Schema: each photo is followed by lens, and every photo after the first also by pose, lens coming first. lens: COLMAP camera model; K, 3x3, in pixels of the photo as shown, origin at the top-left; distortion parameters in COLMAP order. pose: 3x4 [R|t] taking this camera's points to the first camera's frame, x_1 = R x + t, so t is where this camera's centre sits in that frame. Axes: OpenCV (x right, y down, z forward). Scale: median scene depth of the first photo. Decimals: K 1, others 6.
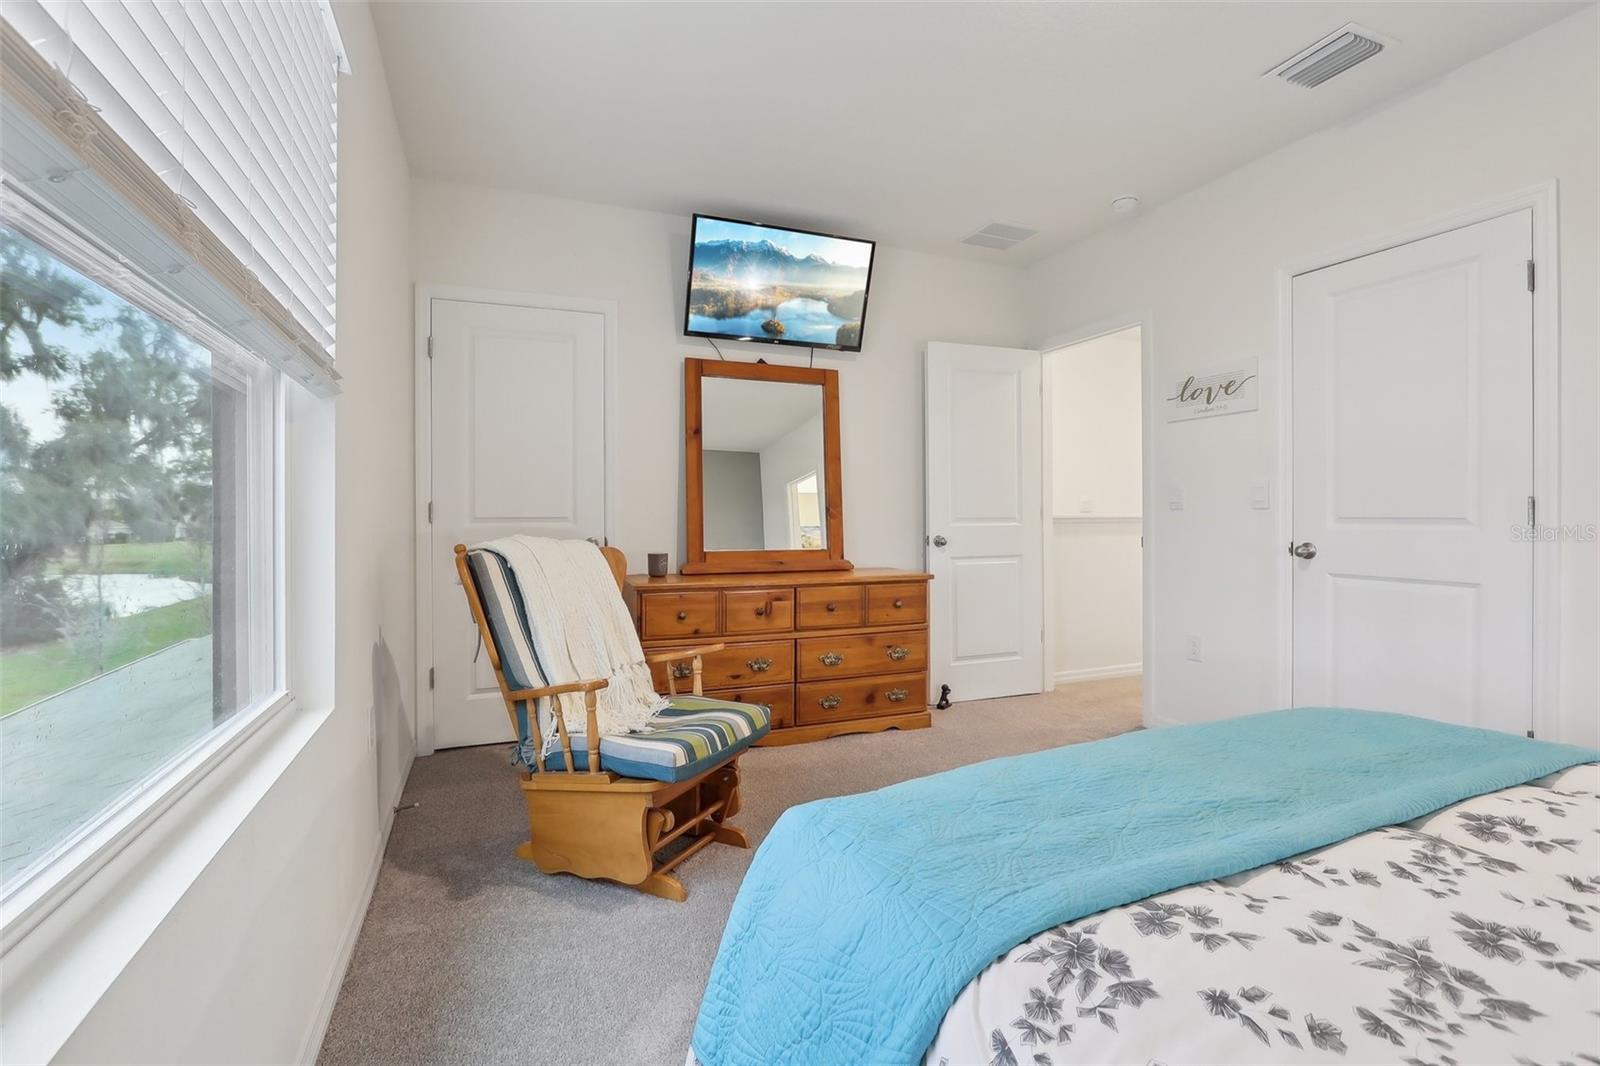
lens RADIAL K [[761.3, 0, 804.5], [0, 761.3, 520.4], [0, 0, 1]] dist [-0.043267, 0.013180]
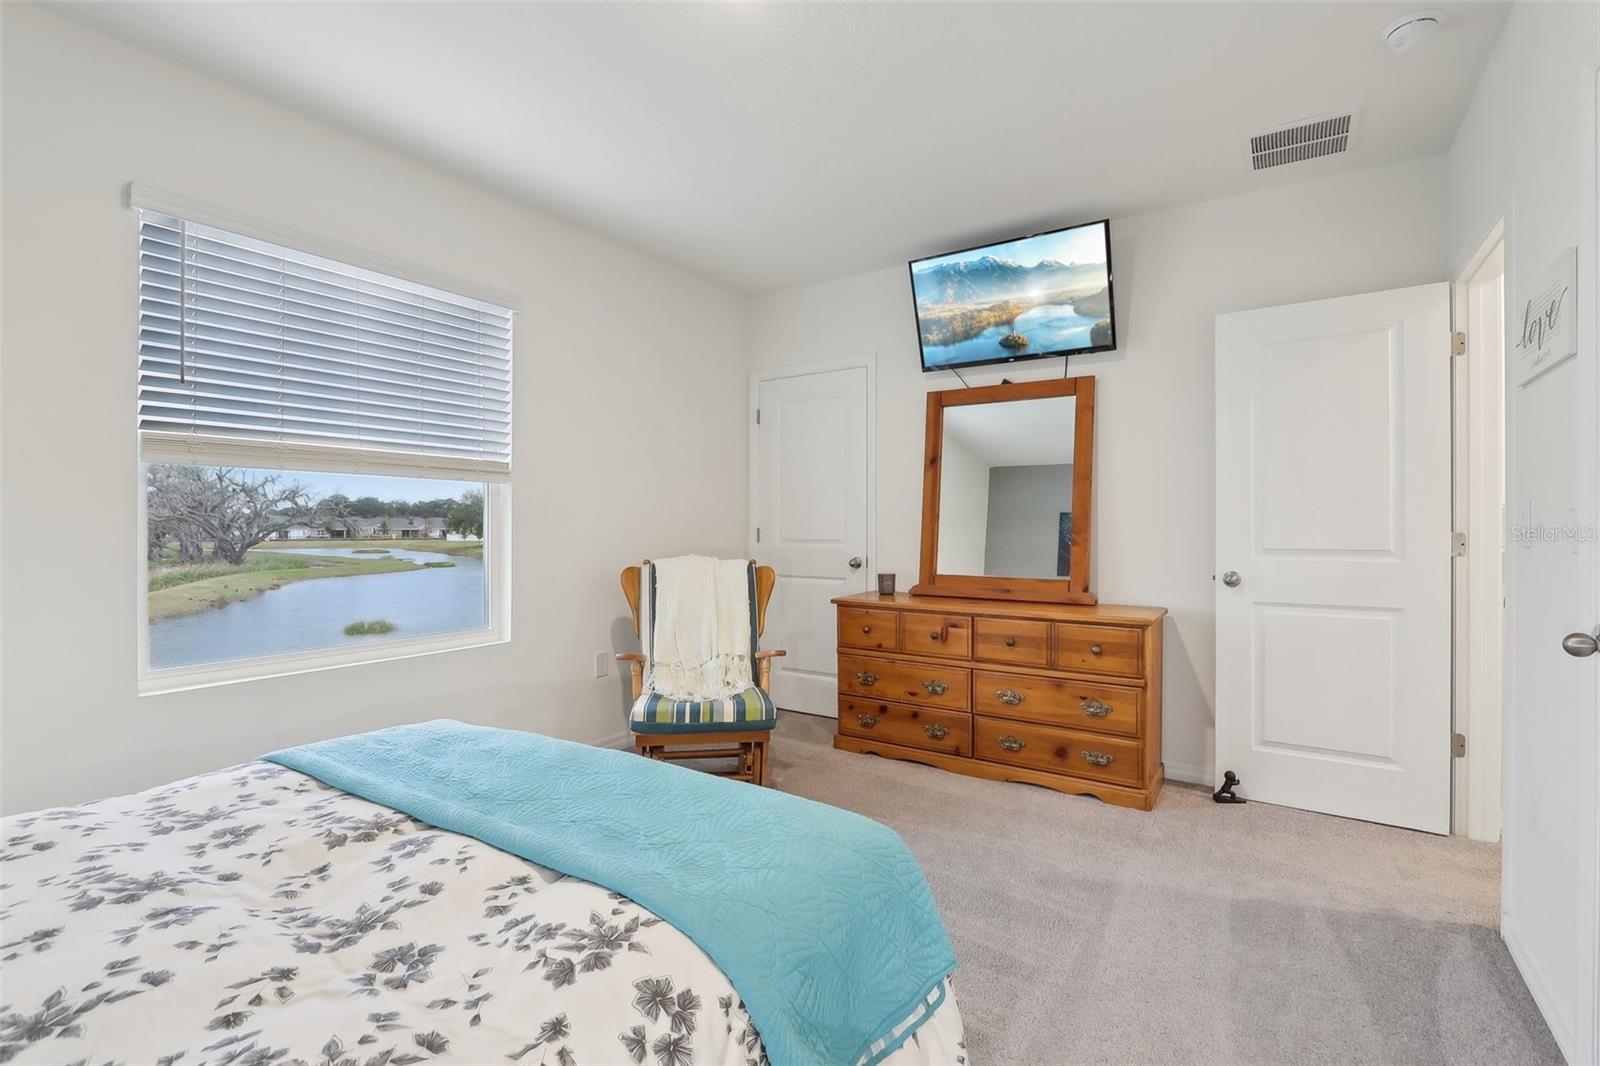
lens RADIAL K [[782.4, 0, 793.7], [0, 782.4, 529.9], [0, 0, 1]] dist [-0.016896, 0.001073]
pose [[0.528848, 0.009468, -0.848664, 0.694719], [-0.006807, 0.999953, 0.006914, -0.027484], [0.848689, 0.002120, 0.528888, 0.262769]]
